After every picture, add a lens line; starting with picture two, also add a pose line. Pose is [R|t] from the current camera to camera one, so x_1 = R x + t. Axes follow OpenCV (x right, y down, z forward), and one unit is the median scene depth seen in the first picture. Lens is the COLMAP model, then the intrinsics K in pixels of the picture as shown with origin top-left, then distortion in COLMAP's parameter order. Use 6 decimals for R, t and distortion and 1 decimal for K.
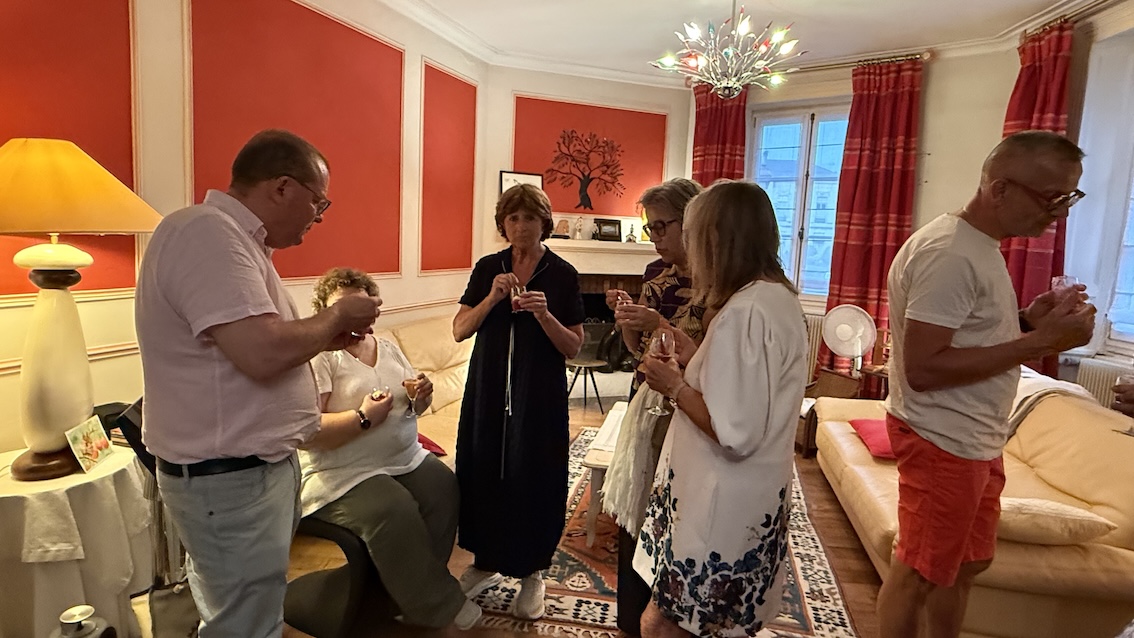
lens RADIAL K [[647.9, 0, 560.5], [0, 647.9, 321.0], [0, 0, 1]] dist [-0.008867, 0.000350]
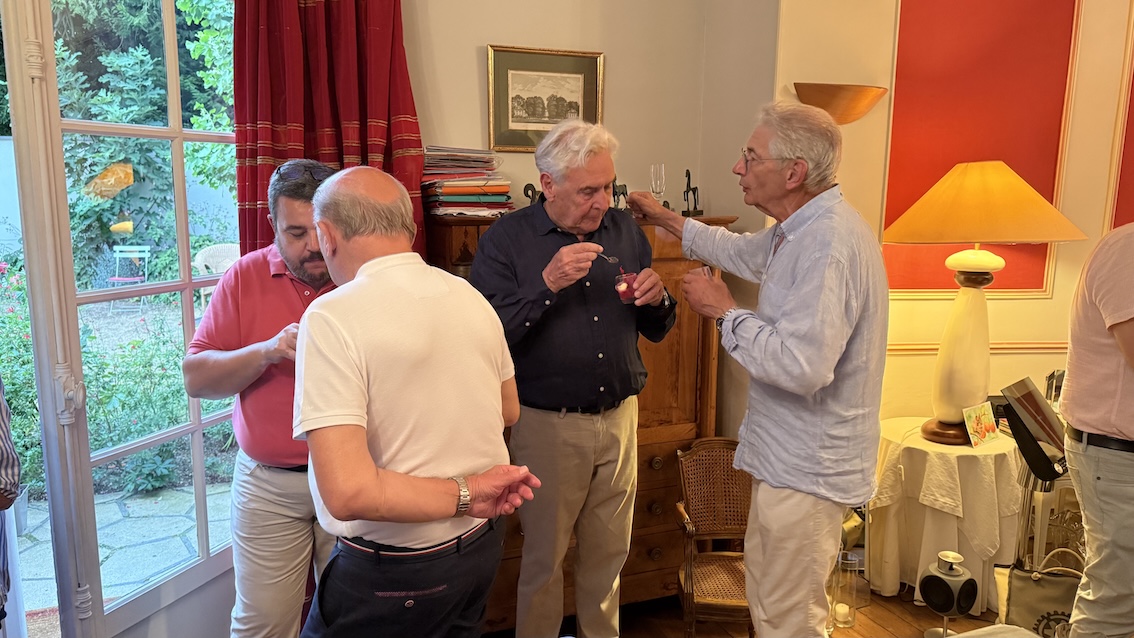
lens RADIAL K [[797.7, 0, 572.9], [0, 797.7, 327.0], [0, 0, 1]] dist [0.037045, -0.045801]
pose [[0.427643, 0.100720, -0.898319, 0.232228], [-0.105729, 0.992525, 0.060951, 0.008802], [0.897743, 0.068913, 0.435095, -0.292544]]
